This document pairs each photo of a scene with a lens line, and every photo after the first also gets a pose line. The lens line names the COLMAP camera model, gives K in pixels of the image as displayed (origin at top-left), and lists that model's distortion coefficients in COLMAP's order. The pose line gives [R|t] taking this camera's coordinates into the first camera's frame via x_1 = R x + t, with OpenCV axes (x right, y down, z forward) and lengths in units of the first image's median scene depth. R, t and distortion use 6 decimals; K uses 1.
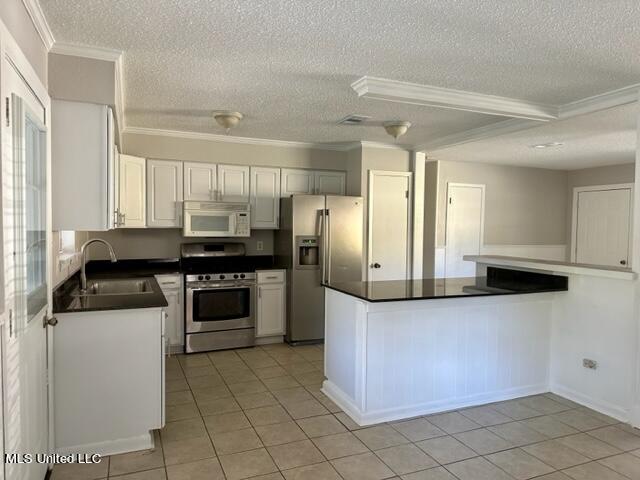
lens RADIAL K [[447.6, 0, 325.5], [0, 447.6, 241.8], [0, 0, 1]] dist [0.054044, -0.070007]
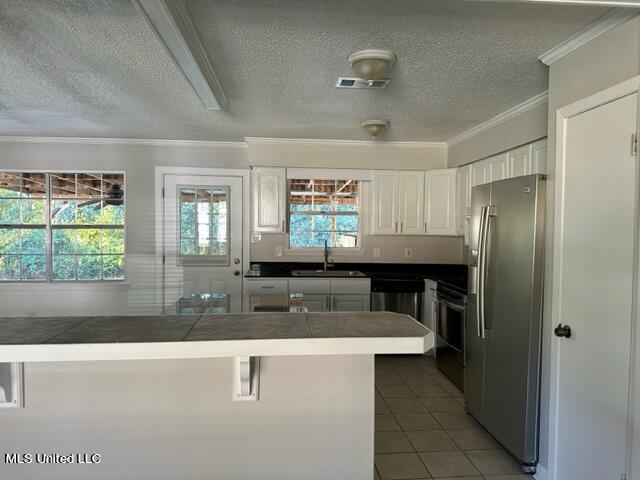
lens RADIAL K [[447.6, 0, 322.8], [0, 447.6, 245.3], [0, 0, 1]] dist [0.054044, -0.070007]
pose [[-0.307038, 0.028289, -0.951277, 0.645761], [-0.054254, 0.997412, 0.047172, -0.039429], [0.950150, 0.066095, -0.304709, 0.989506]]
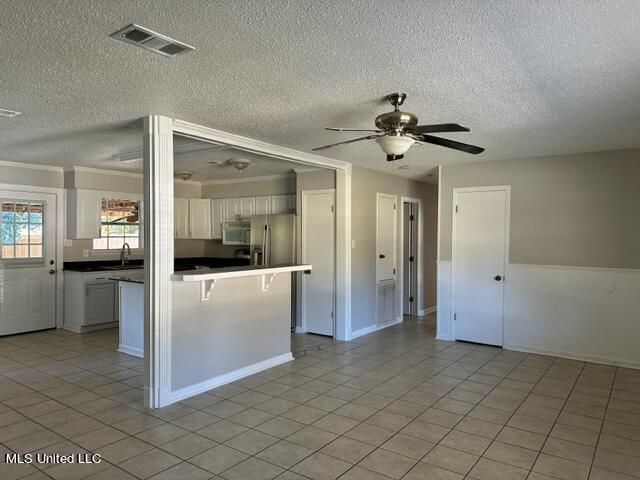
lens RADIAL K [[447.6, 0, 320.6], [0, 447.6, 236.1], [0, 0, 1]] dist [0.054044, -0.070007]
pose [[0.515484, -0.008031, -0.856861, 1.232218], [-0.037194, 0.998804, -0.031737, -0.004052], [0.856091, 0.048230, 0.514569, 0.465349]]
